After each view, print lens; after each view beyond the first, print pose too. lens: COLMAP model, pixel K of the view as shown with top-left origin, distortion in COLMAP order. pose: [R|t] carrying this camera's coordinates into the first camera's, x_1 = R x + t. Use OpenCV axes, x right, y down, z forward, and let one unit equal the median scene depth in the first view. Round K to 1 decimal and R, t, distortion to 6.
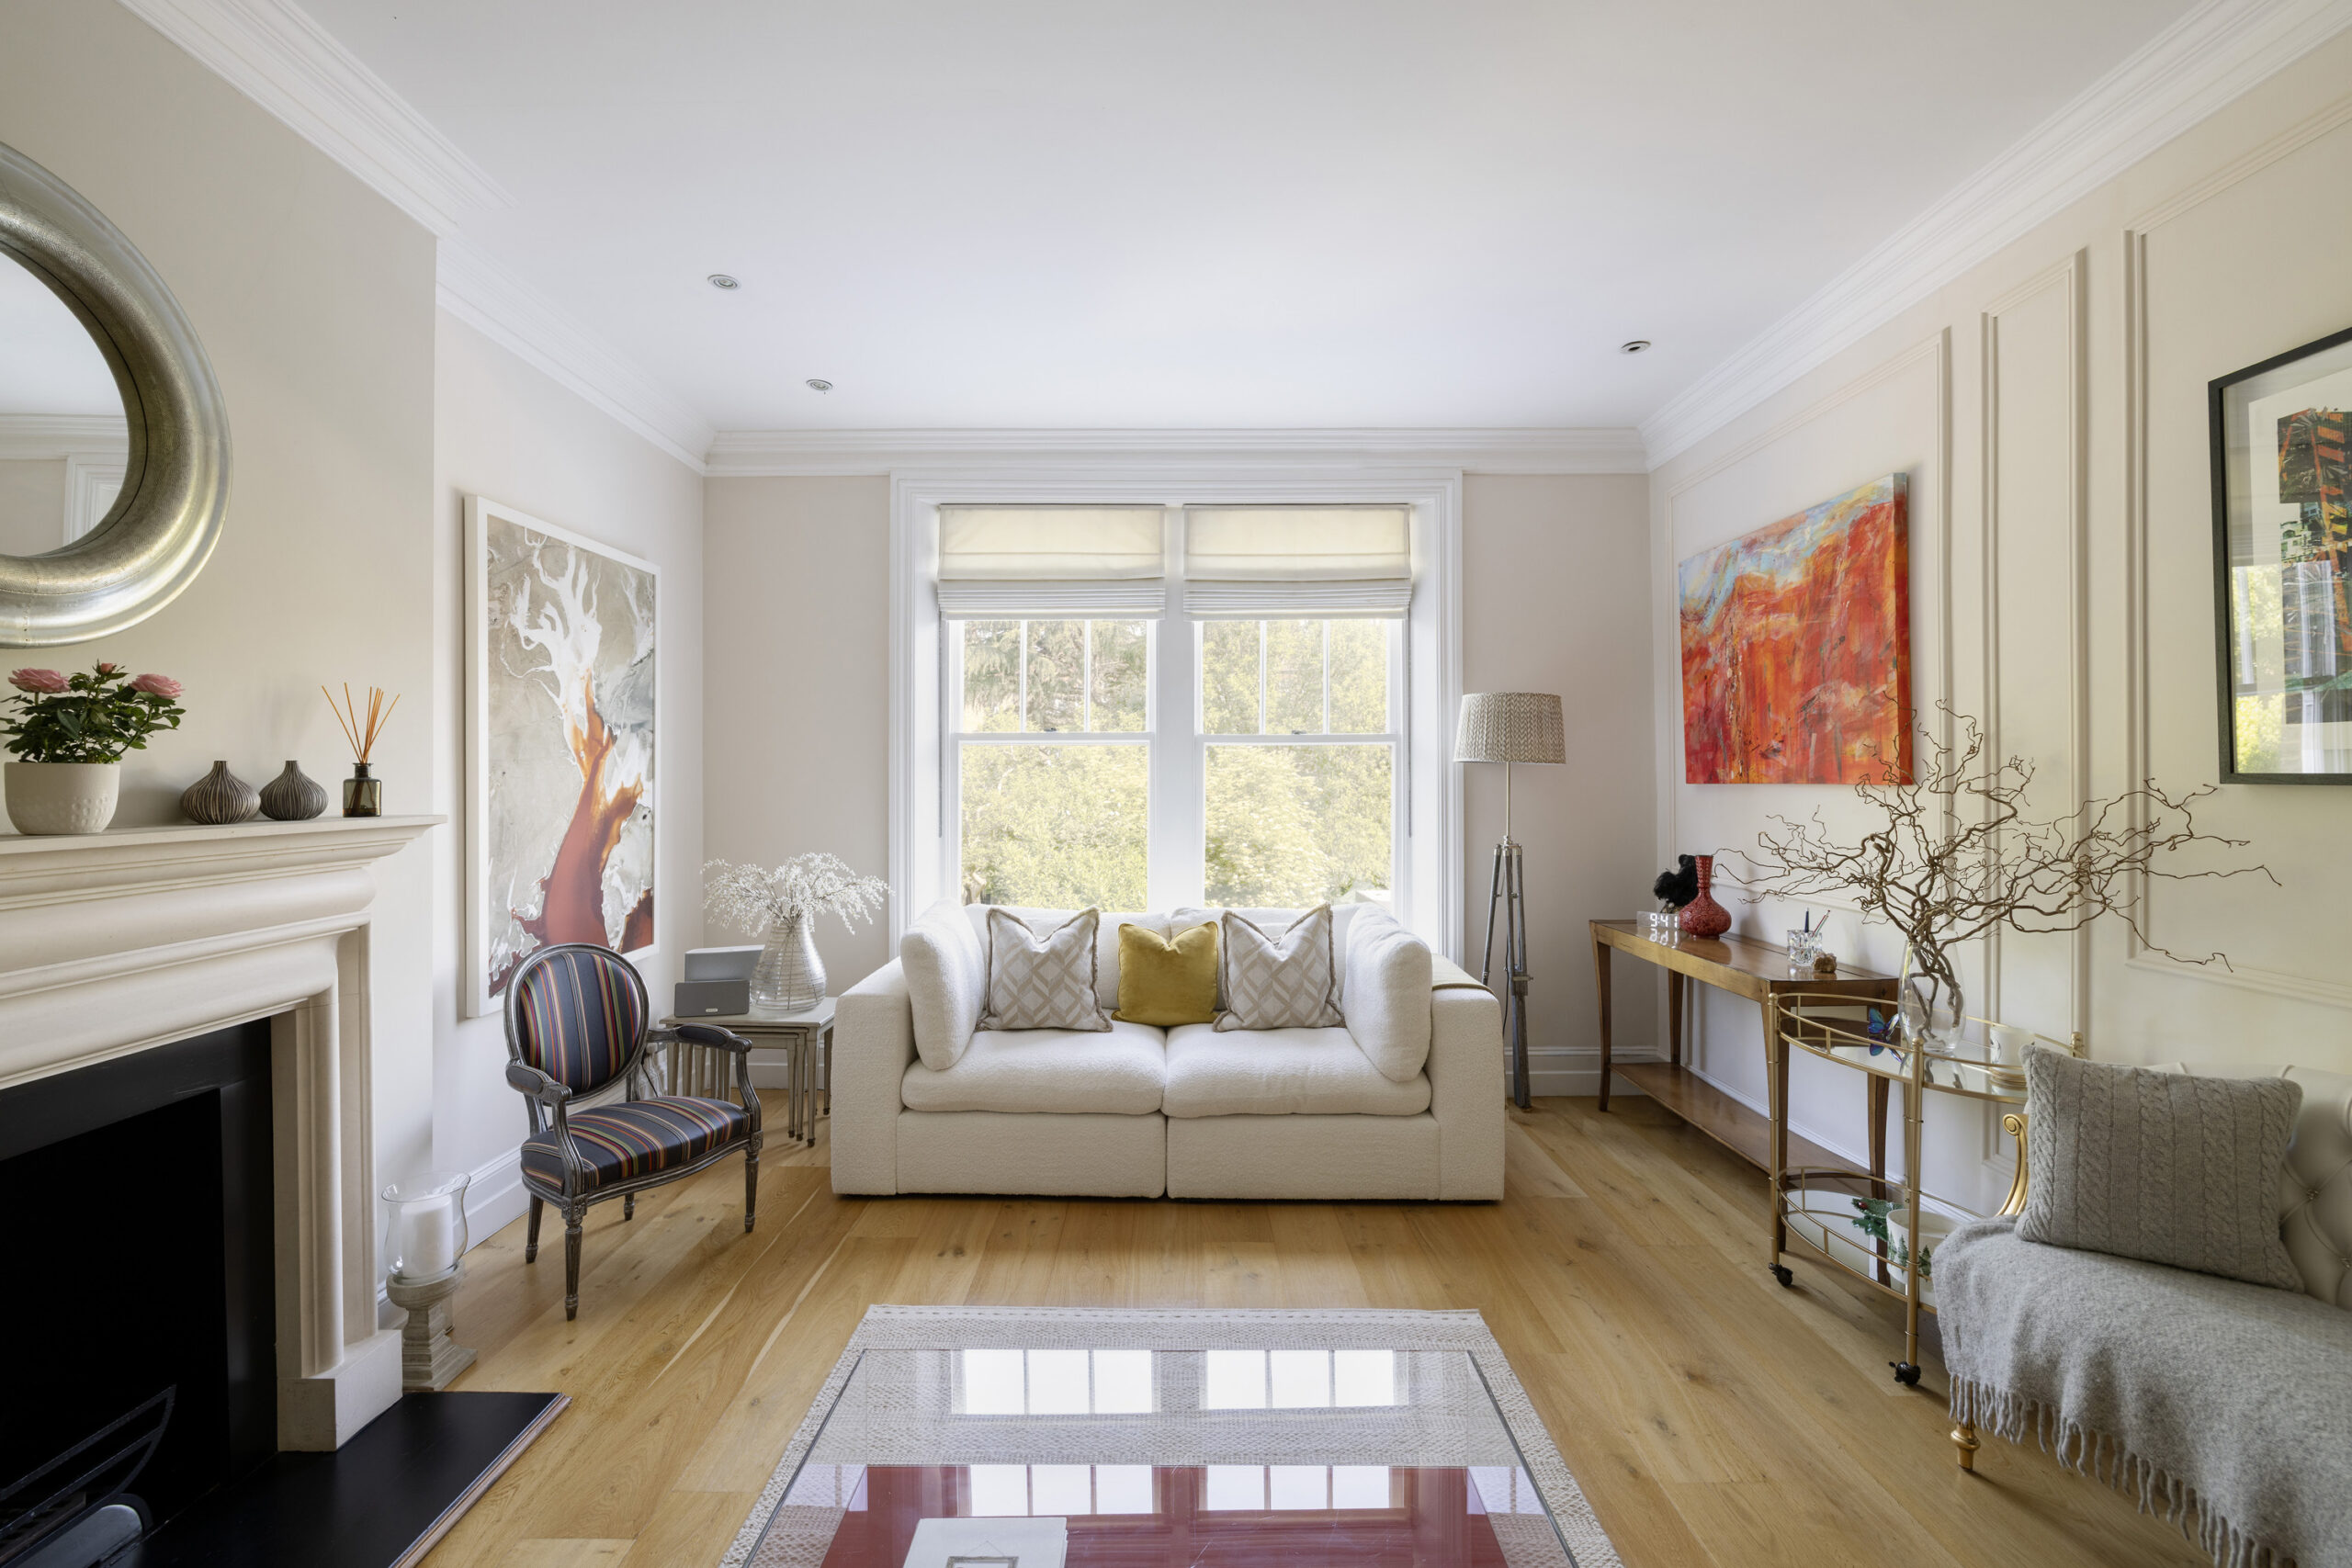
lens RADIAL K [[1017.9, 0, 1161.8], [0, 1017.9, 752.6], [0, 0, 1]] dist [0.002577, 0.000356]
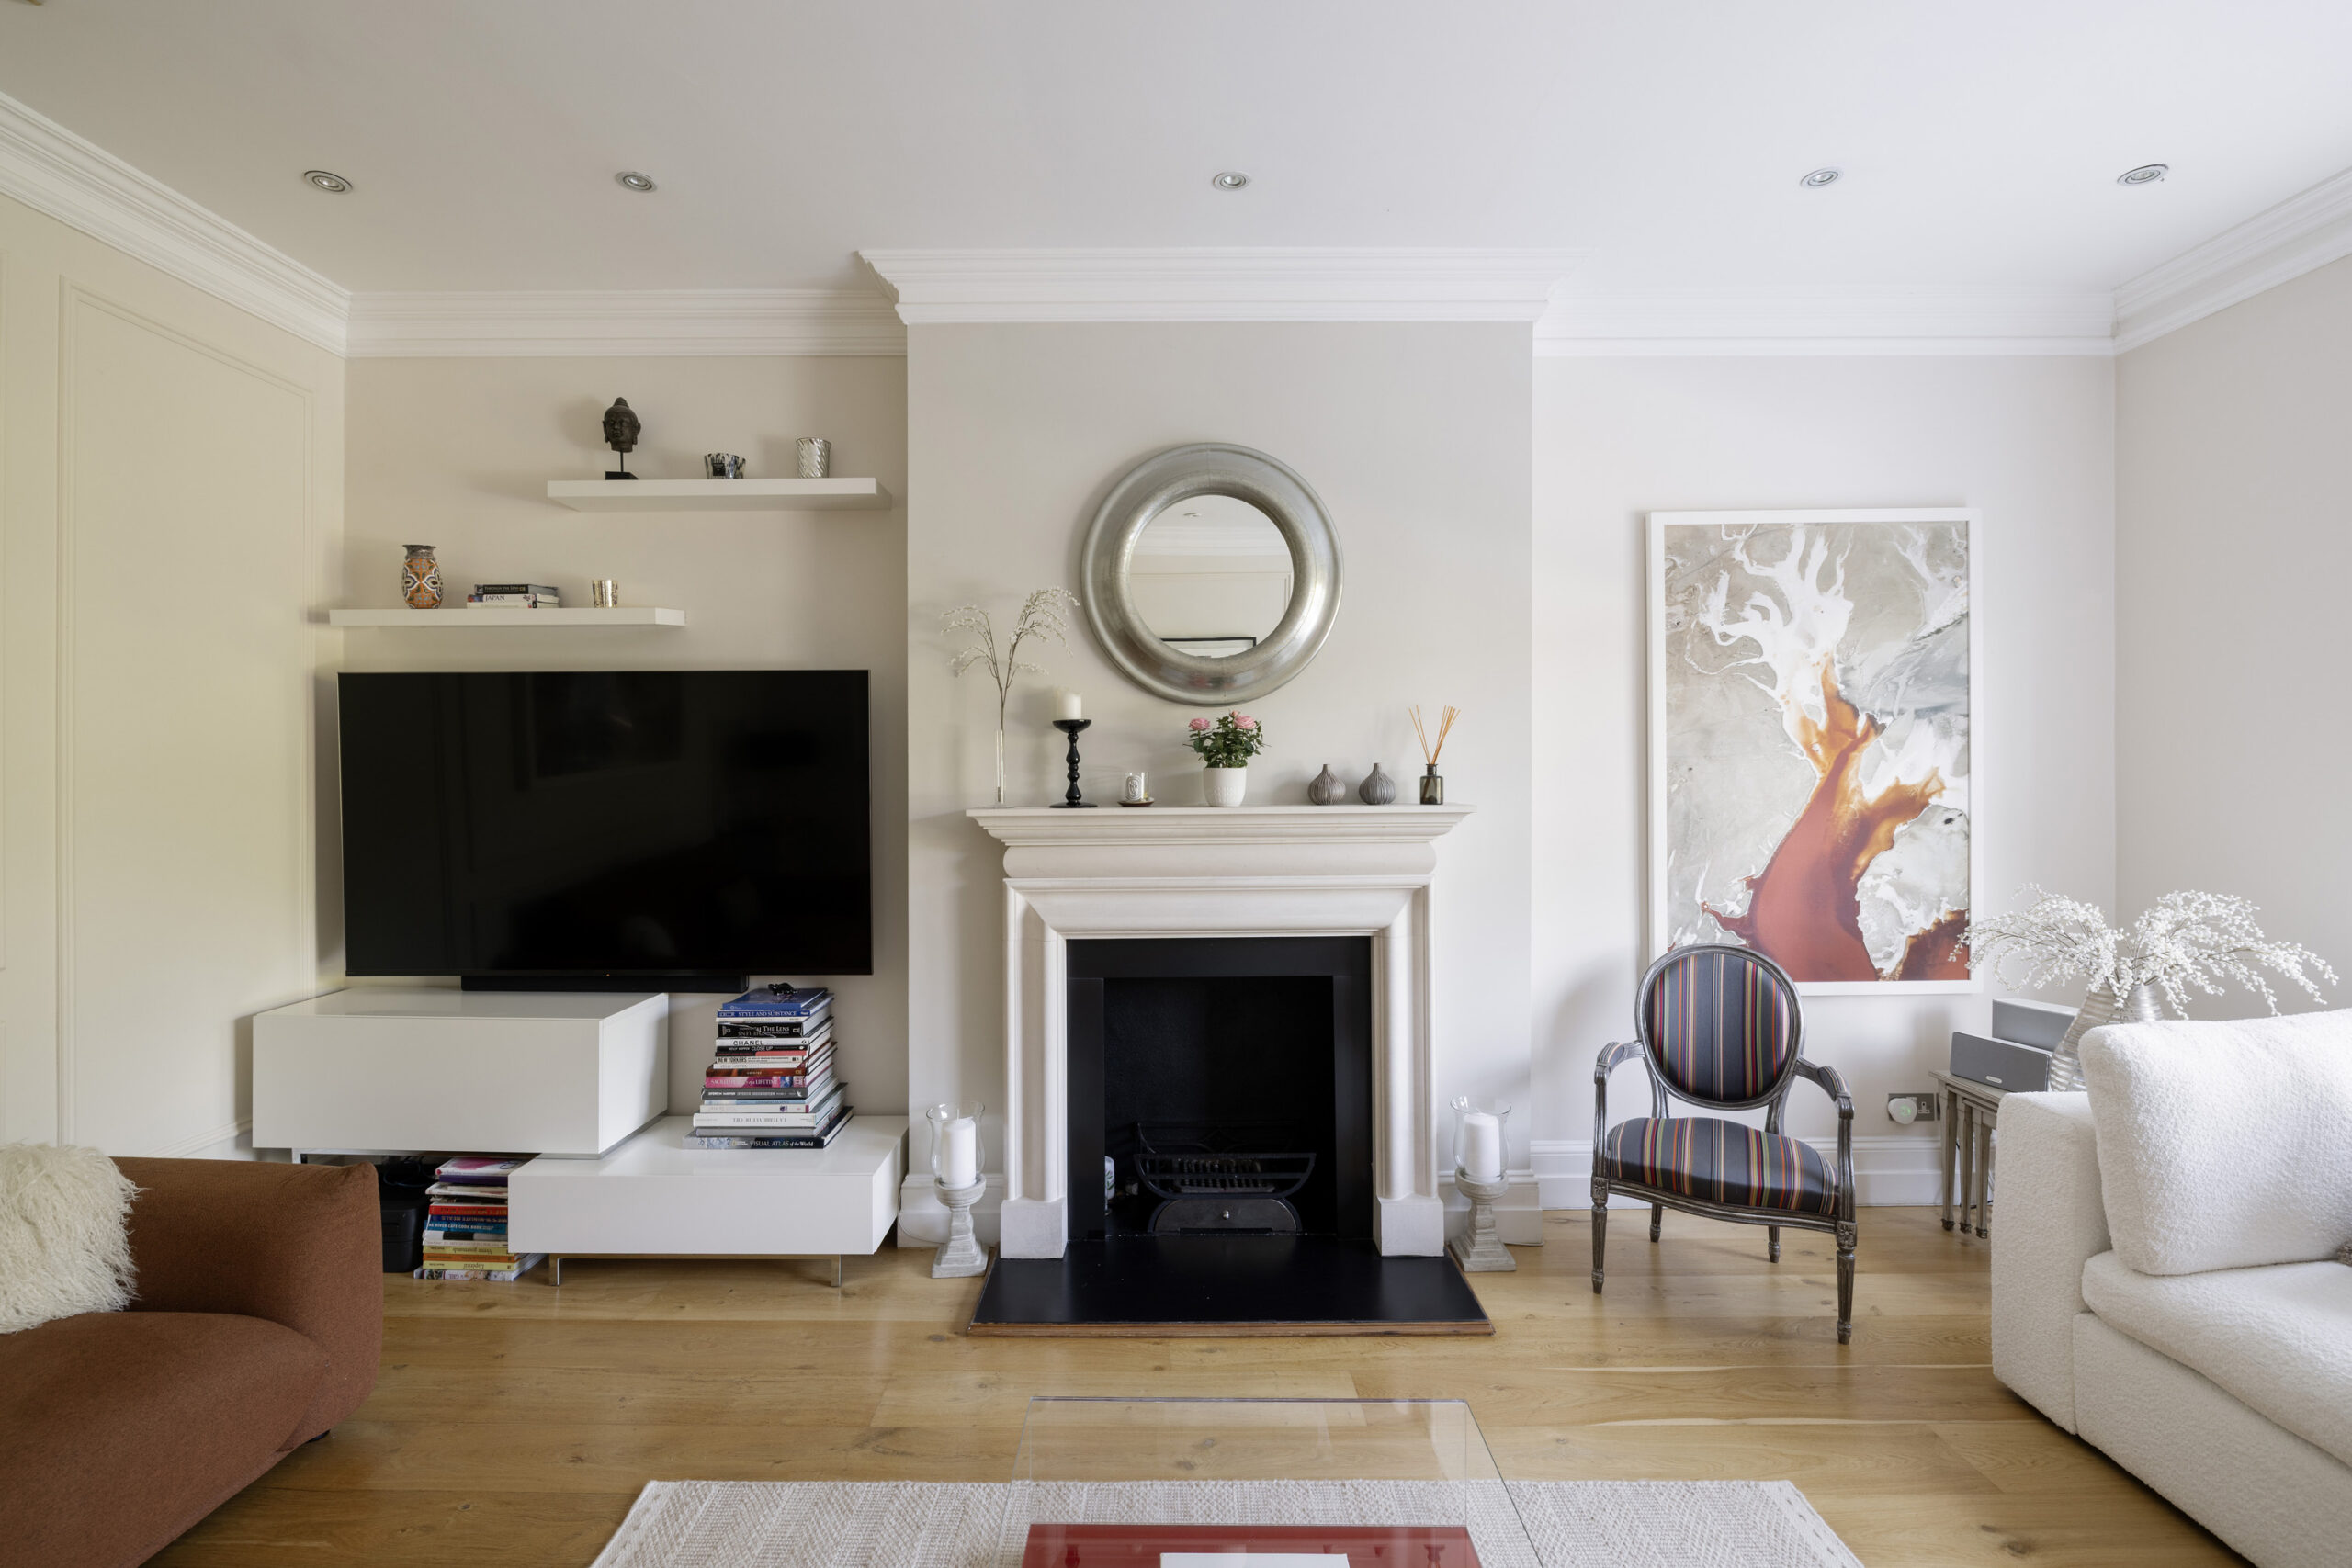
lens RADIAL K [[1047.0, 0, 1156.9], [0, 1047.0, 733.0], [0, 0, 1]] dist [-0.007996, 0.001426]
pose [[-0.004696, -0.032897, -0.999448, 0.413813], [0.027255, 0.999083, -0.033013, 0.003749], [0.999617, -0.027395, -0.003796, 0.458986]]
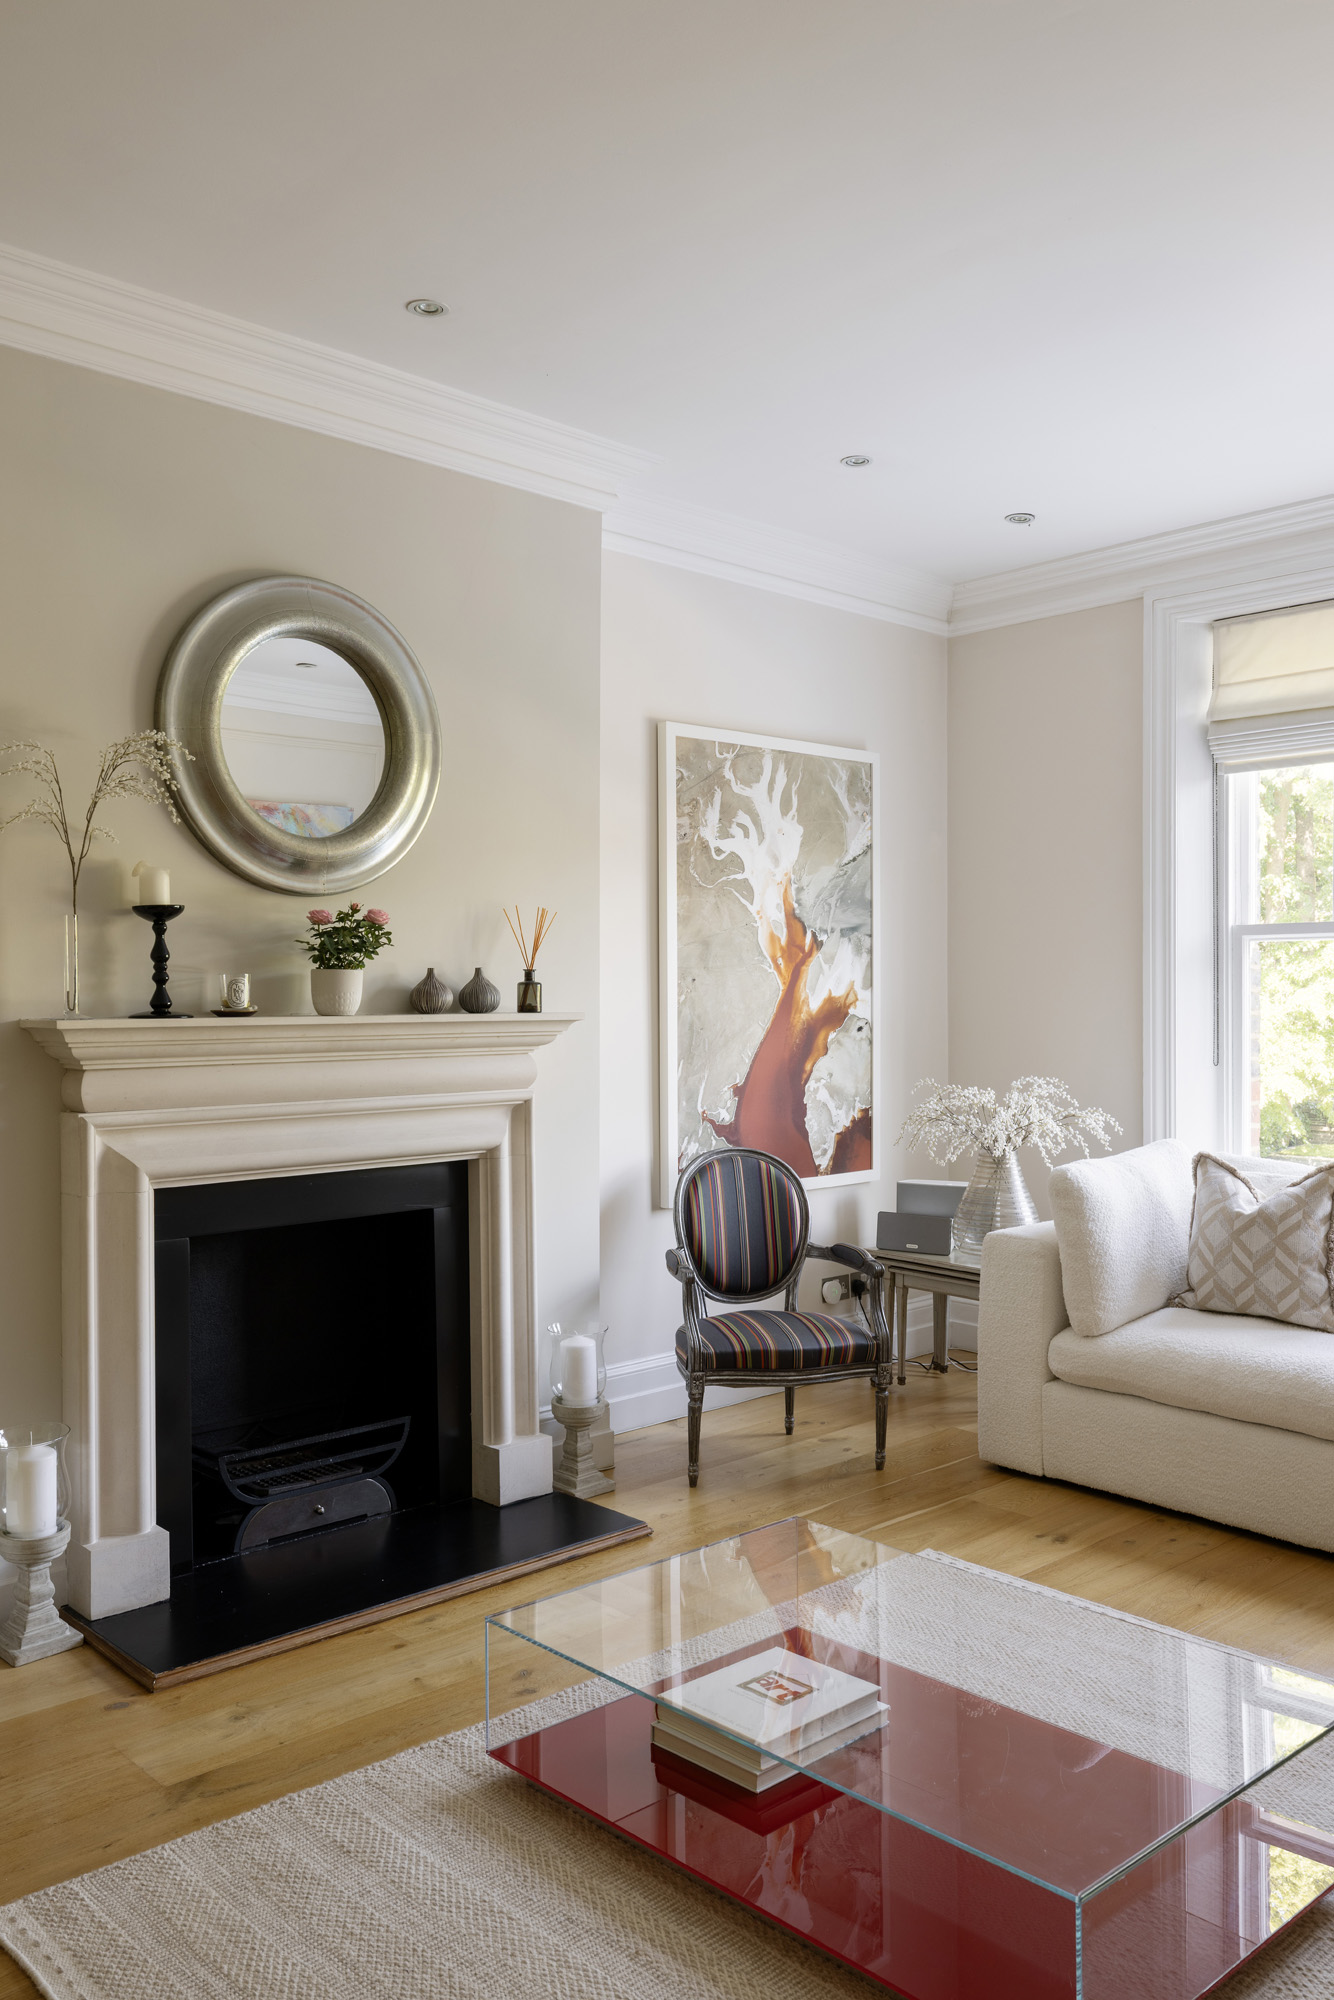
lens RADIAL K [[1595.3, 0, 647.1], [0, 1595.3, 910.9], [0, 0, 1]] dist [-0.002205, 0.002919]
pose [[0.683182, -0.039922, -0.729156, 0.513014], [0.016654, 0.999097, -0.039097, 0.012397], [0.730058, 0.014567, 0.683229, -0.153346]]
